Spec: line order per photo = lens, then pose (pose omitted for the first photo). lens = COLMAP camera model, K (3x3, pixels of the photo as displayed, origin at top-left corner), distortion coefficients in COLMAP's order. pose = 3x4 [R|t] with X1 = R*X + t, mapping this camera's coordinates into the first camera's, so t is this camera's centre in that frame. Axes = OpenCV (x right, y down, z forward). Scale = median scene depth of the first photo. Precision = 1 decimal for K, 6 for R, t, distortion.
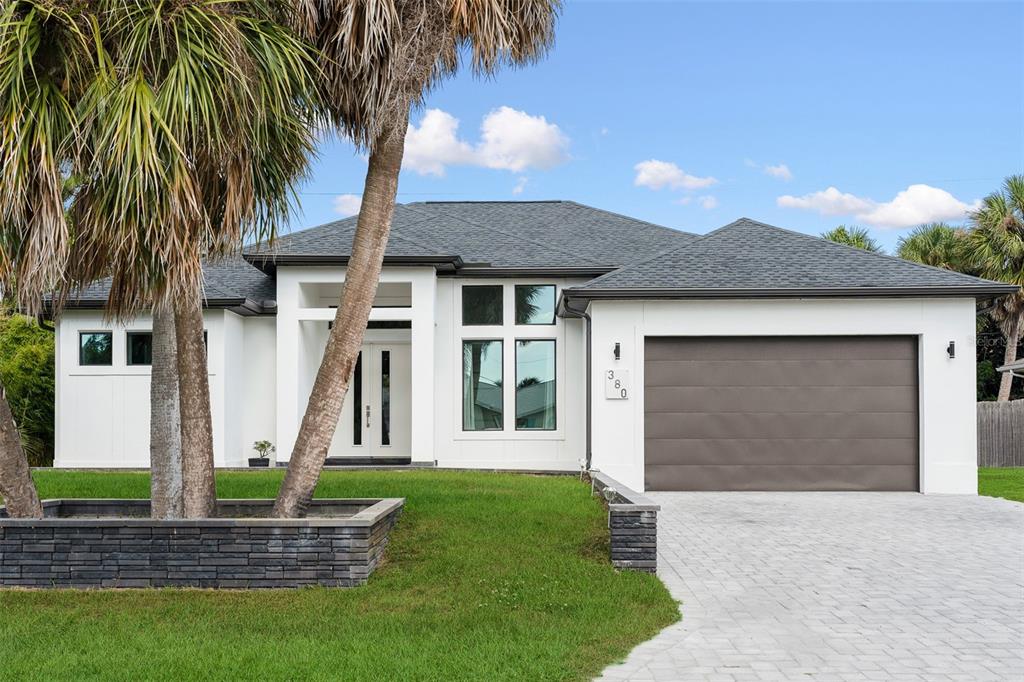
lens RADIAL K [[1060.1, 0, 512.0], [0, 1060.1, 341.0], [0, 0, 1]] dist [-0.001743, 0.005859]
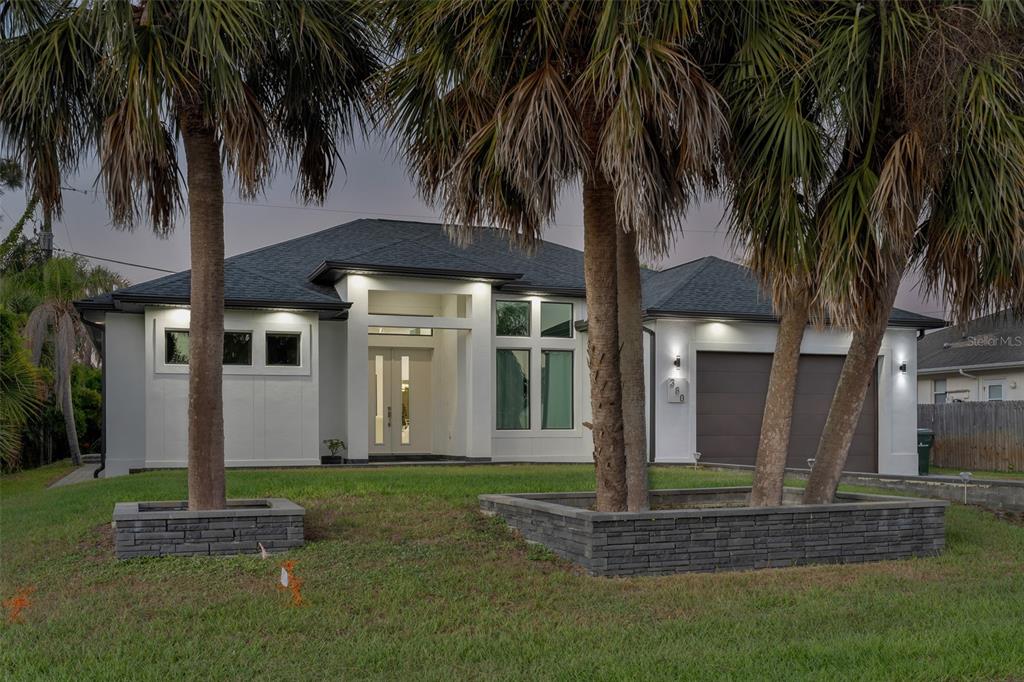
lens RADIAL K [[893.6, 0, 581.9], [0, 893.6, 355.3], [0, 0, 1]] dist [-0.009052, -0.003498]
pose [[0.934692, 0.027078, 0.354427, -0.429499], [-0.027832, 0.999608, -0.002972, 0.007704], [-0.354368, -0.007086, 0.935079, 0.090691]]
